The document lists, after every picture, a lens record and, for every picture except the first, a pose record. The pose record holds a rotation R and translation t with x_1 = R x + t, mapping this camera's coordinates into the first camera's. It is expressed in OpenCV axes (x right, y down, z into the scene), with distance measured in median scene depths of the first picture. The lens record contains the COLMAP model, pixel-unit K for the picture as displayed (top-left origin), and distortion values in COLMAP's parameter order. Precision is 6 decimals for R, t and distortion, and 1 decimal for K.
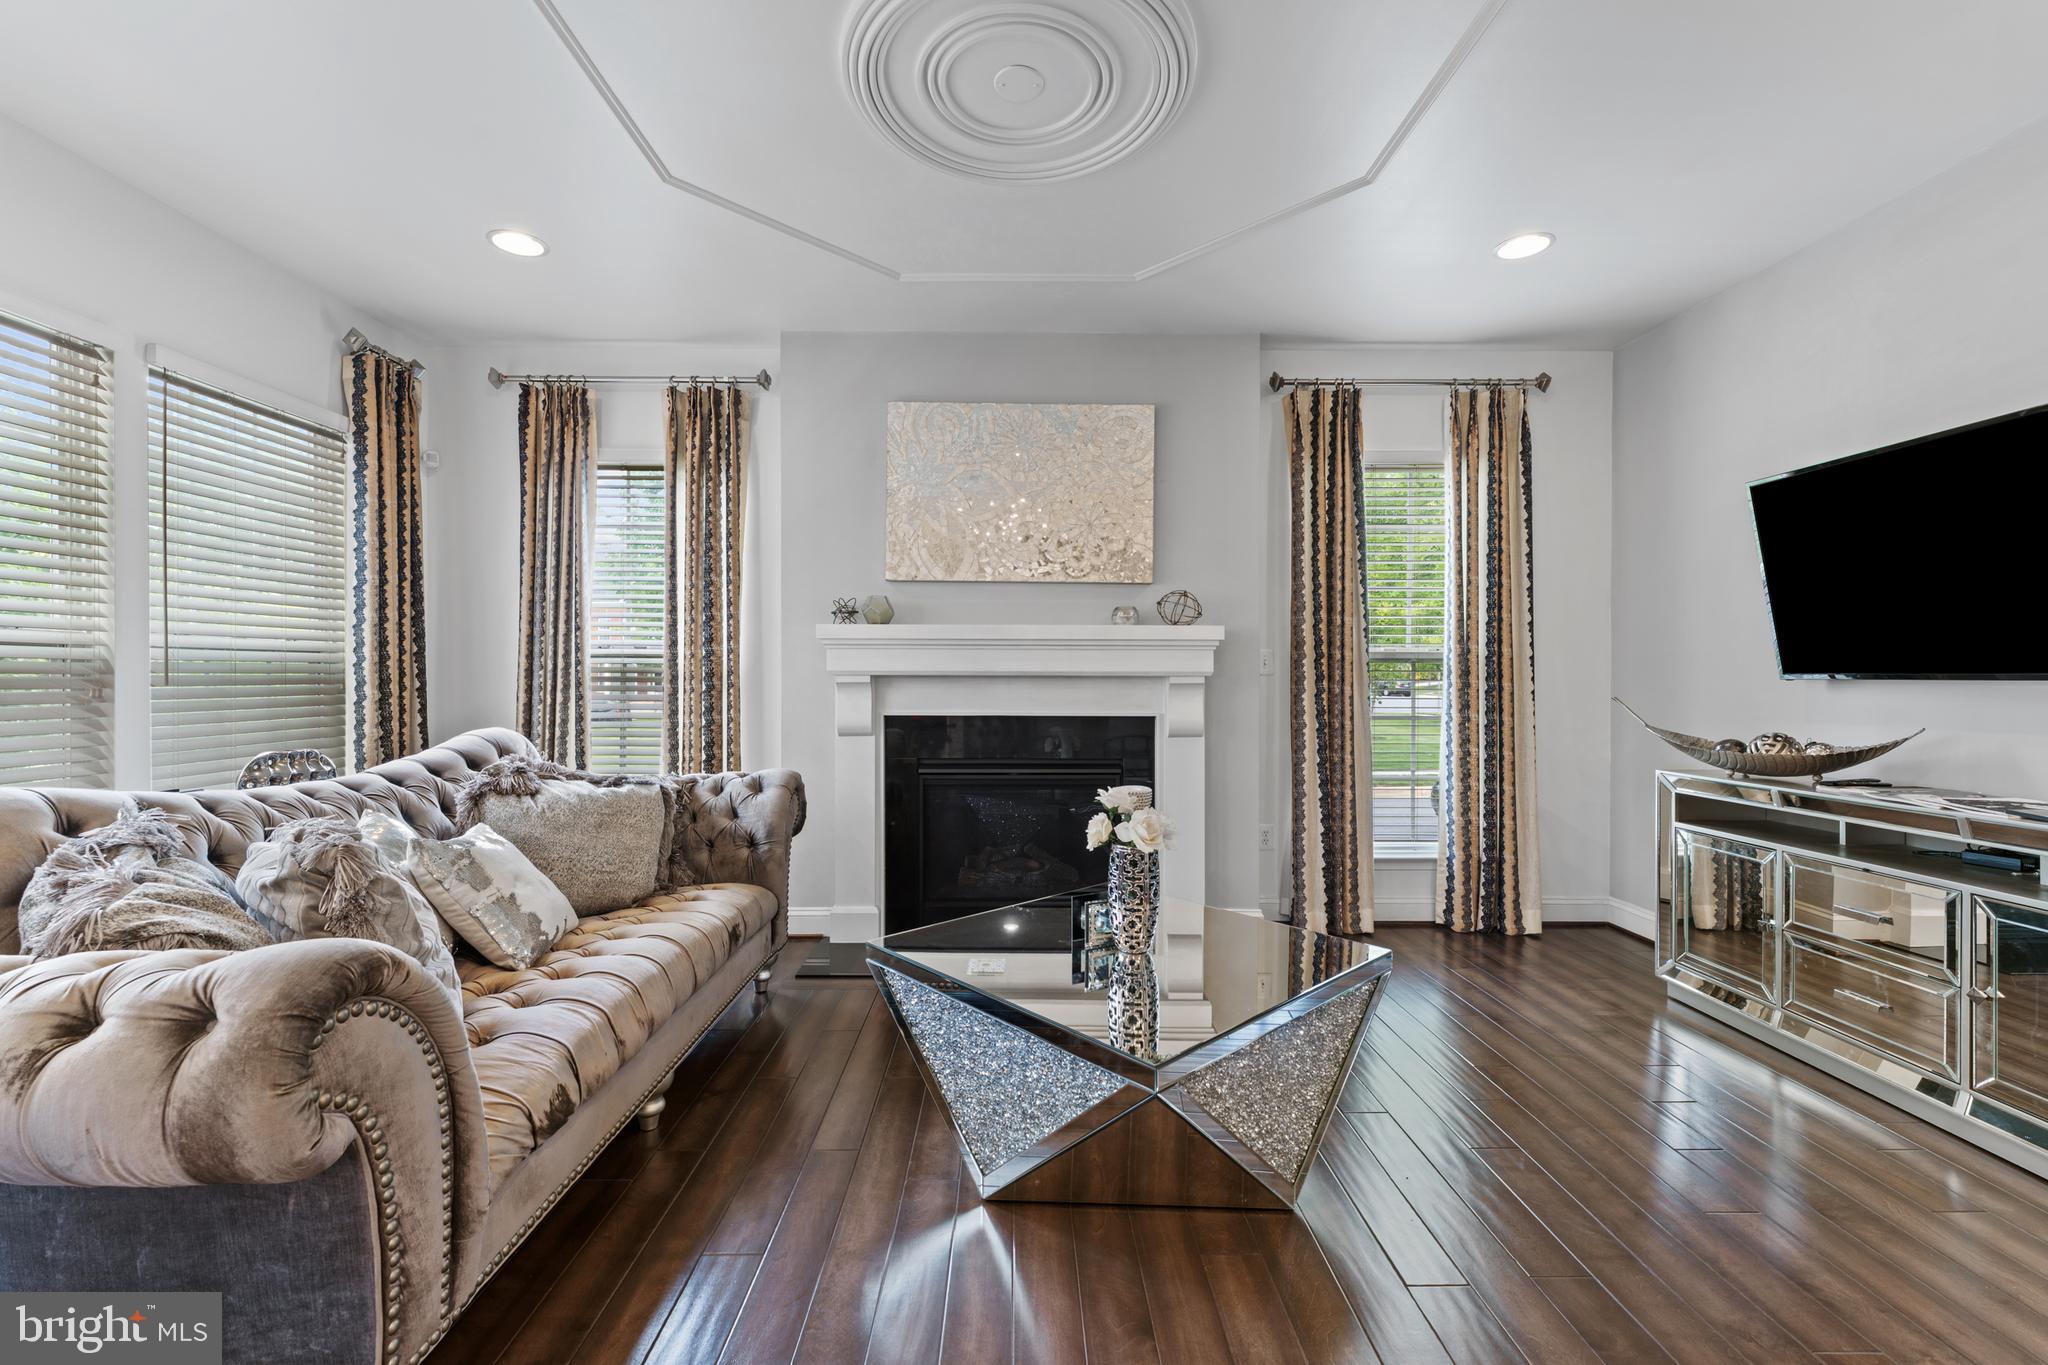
lens RADIAL K [[845.8, 0, 1021.1], [0, 845.8, 683.4], [0, 0, 1]] dist [-0.000493, -0.000869]
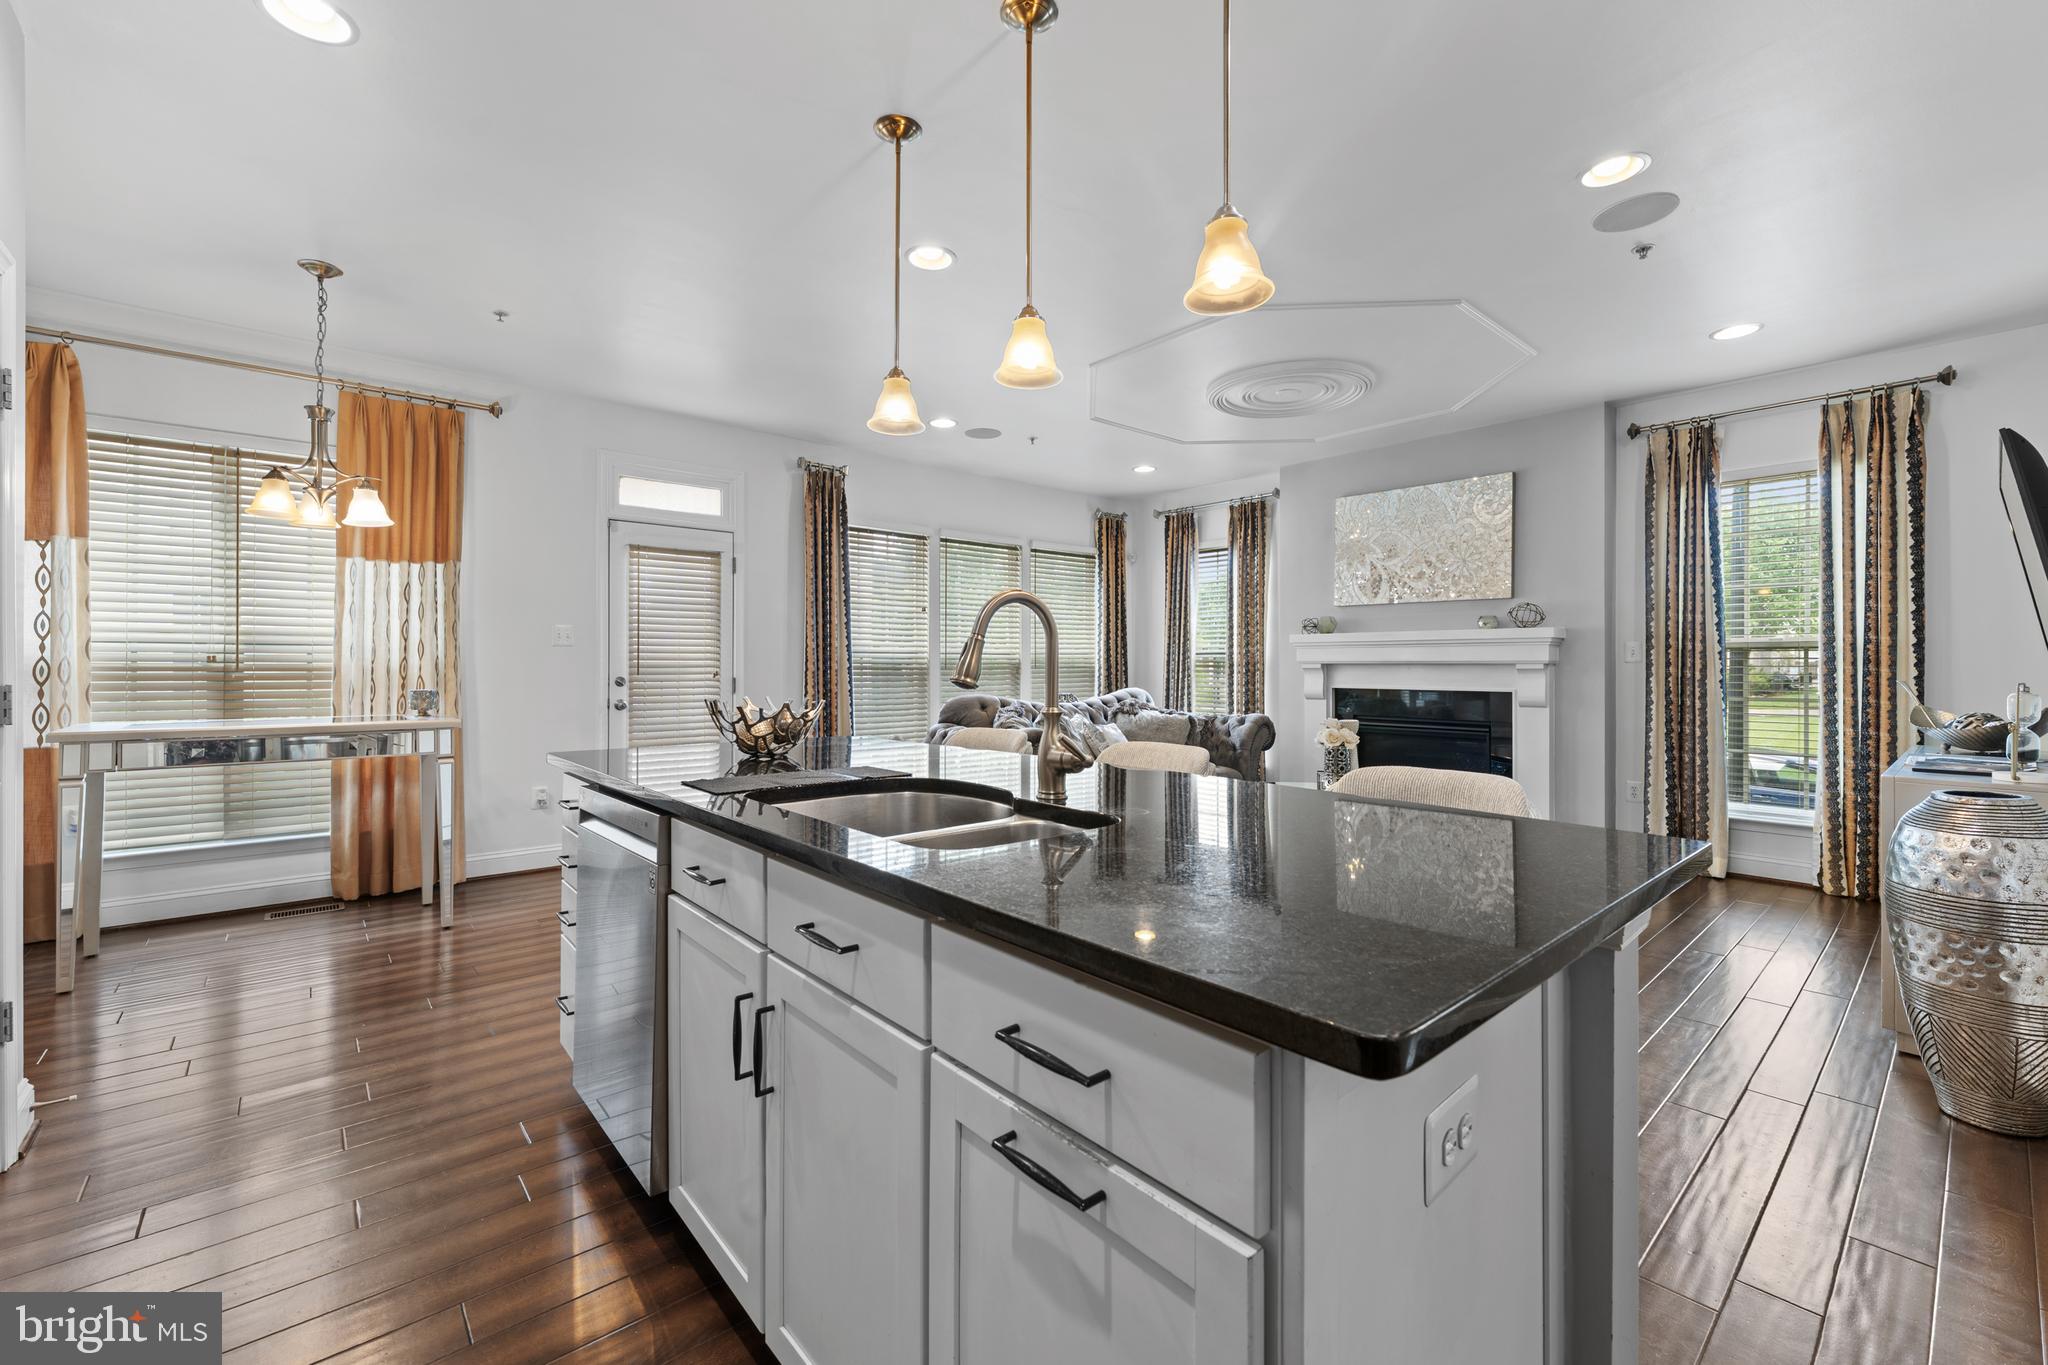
lens RADIAL K [[829.5, 0, 1022.8], [0, 829.5, 662.7], [0, 0, 1]] dist [0.001307, -0.000247]
pose [[0.651740, -0.004000, -0.758432, 0.675435], [-0.003313, 0.999962, -0.008121, 0.003795], [0.758435, 0.007806, 0.651702, -0.522423]]
